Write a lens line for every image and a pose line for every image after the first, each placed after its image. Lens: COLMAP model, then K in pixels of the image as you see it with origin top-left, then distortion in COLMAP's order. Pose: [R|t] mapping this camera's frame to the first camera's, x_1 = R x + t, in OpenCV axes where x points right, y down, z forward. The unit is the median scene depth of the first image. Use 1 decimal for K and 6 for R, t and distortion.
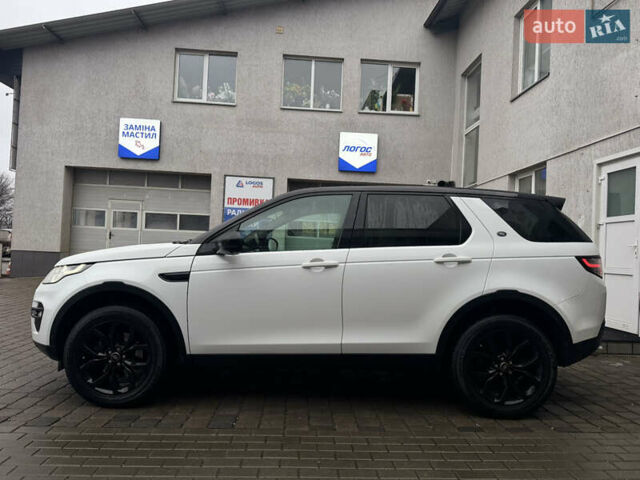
lens RADIAL K [[455.7, 0, 320.3], [0, 455.7, 237.3], [0, 0, 1]] dist [0.030604, -0.008564]
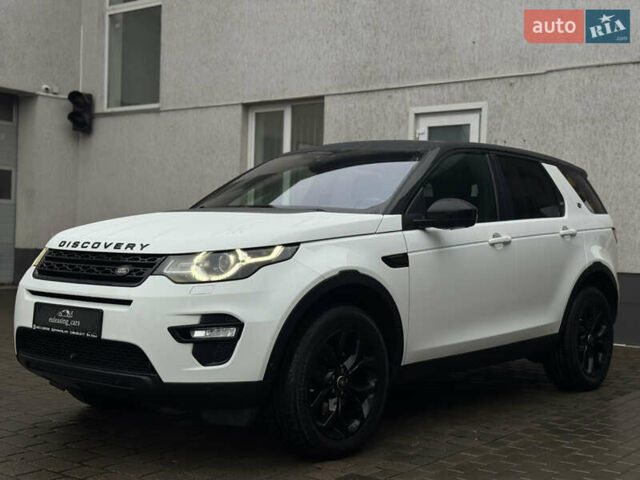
lens RADIAL K [[902.2, 0, 322.1], [0, 902.2, 240.2], [0, 0, 1]] dist [0.159529, 0.000000]
pose [[0.643815, -0.015309, 0.765028, -0.760606], [-0.028365, 0.998635, 0.043854, -0.002263], [-0.764655, -0.049933, 0.642503, 0.093291]]
